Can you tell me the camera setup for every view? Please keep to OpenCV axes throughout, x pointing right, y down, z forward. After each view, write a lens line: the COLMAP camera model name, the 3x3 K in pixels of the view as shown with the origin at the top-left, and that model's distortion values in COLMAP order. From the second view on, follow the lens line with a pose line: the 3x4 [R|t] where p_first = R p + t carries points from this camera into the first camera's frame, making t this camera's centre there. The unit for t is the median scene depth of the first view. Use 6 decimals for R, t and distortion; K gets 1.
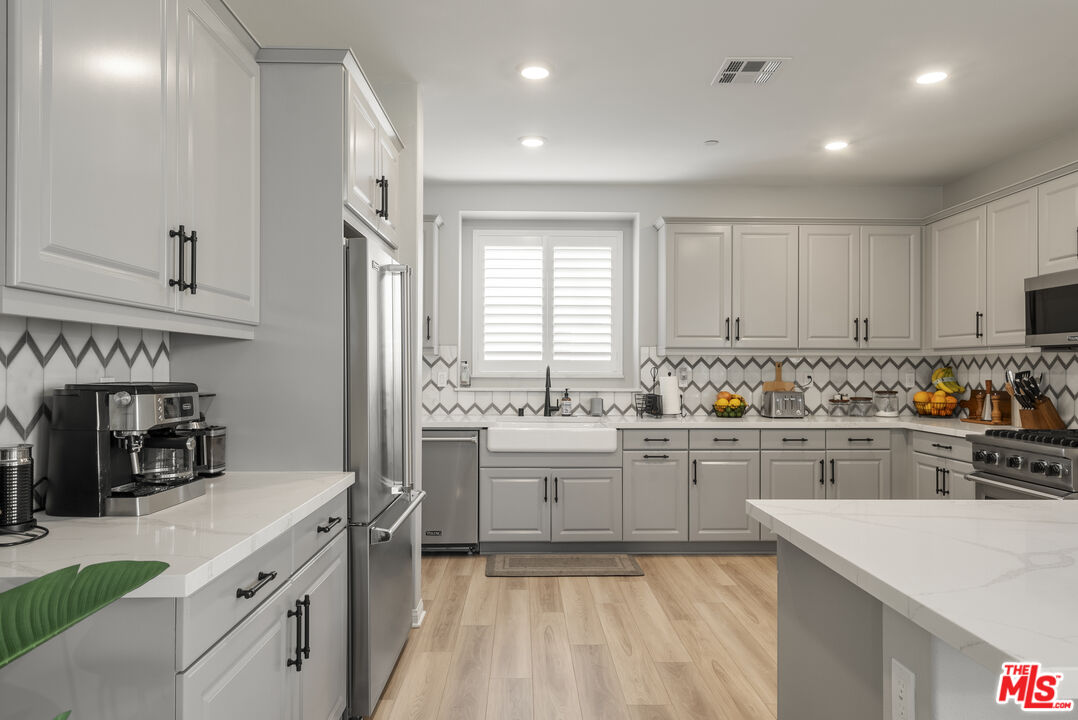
lens RADIAL K [[742.1, 0, 542.2], [0, 742.1, 363.2], [0, 0, 1]] dist [0.004291, 0.000427]
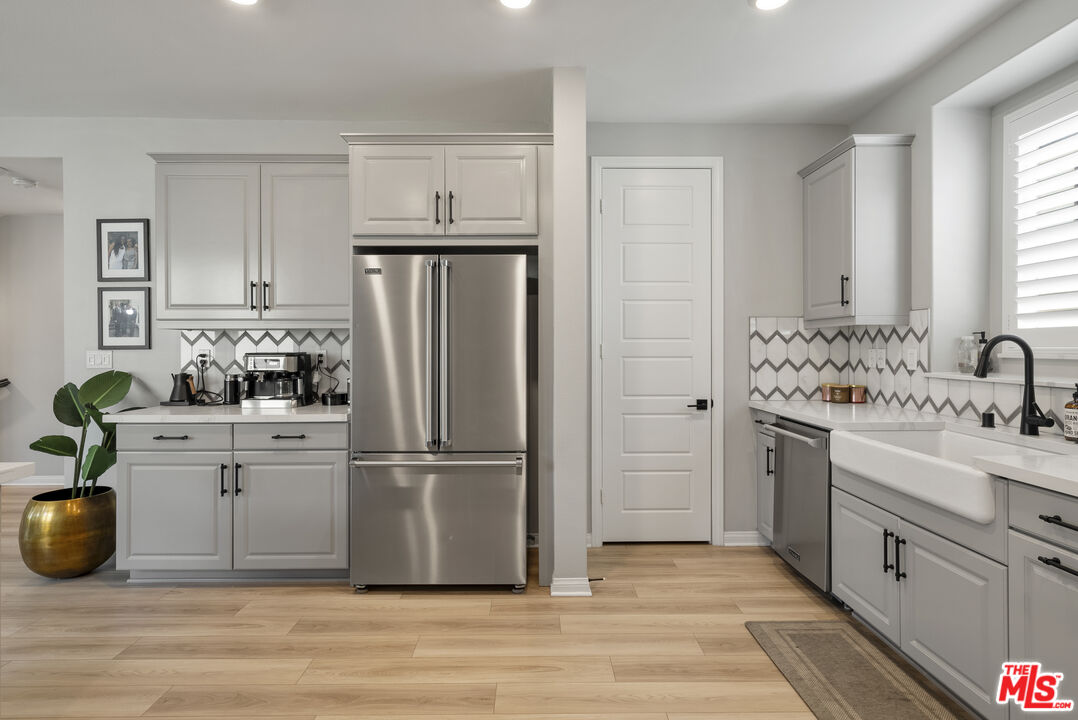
lens RADIAL K [[552.0, 0, 544.1], [0, 552.0, 351.9], [0, 0, 1]] dist [0.001761, 0.002106]
pose [[-0.027283, 0.000166, -0.999628, 0.397001], [0.009224, 0.999957, -0.000086, 0.011603], [0.999585, -0.009223, -0.027283, 0.669448]]
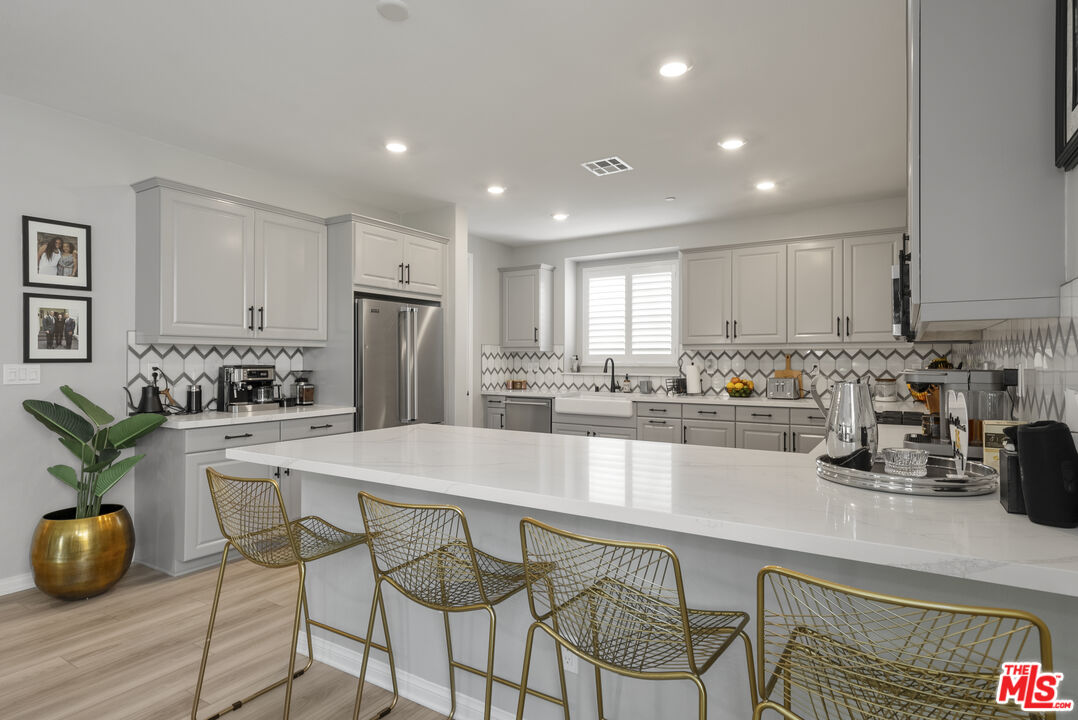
lens RADIAL K [[591.4, 0, 538.3], [0, 591.4, 359.3], [0, 0, 1]] dist [-0.007565, -0.001048]
pose [[0.825768, -0.003224, -0.564000, 0.542713], [0.005594, 0.999981, 0.002474, 0.002098], [0.563982, -0.005198, 0.825771, -0.051770]]
